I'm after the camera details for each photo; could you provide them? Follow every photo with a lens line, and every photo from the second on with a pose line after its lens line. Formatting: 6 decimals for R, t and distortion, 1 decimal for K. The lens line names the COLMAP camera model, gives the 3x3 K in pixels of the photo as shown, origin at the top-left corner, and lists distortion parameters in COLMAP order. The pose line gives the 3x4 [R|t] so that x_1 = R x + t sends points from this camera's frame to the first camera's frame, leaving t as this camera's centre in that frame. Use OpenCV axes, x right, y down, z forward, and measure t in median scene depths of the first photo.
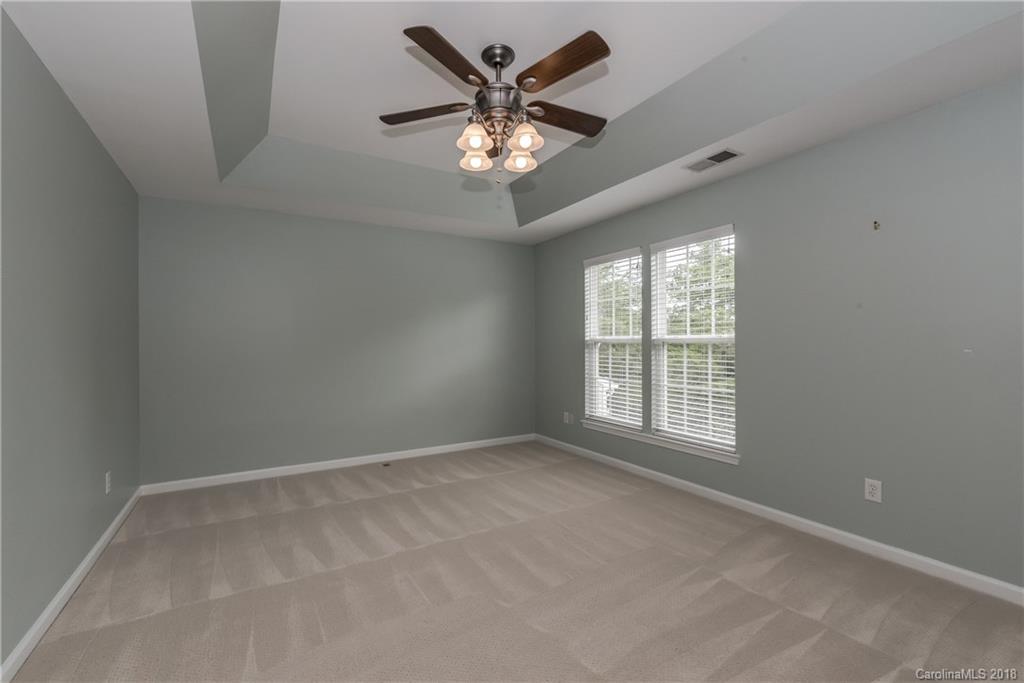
lens RADIAL K [[441.1, 0, 501.5], [0, 441.1, 347.3], [0, 0, 1]] dist [0.004519, -0.002458]
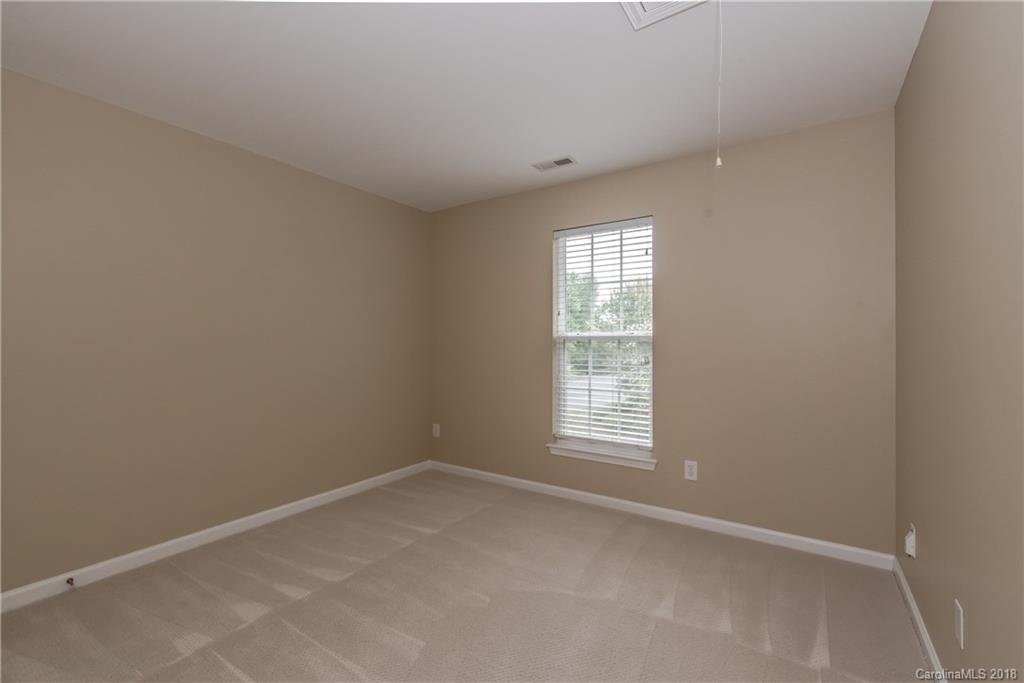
lens RADIAL K [[441.1, 0, 506.2], [0, 441.1, 336.8], [0, 0, 1]] dist [0.004519, -0.002458]
pose [[0.893556, 0.006725, 0.448902, -0.149358], [0.001684, 0.999831, -0.018330, -0.002103], [-0.448949, 0.017135, 0.893393, 0.264594]]
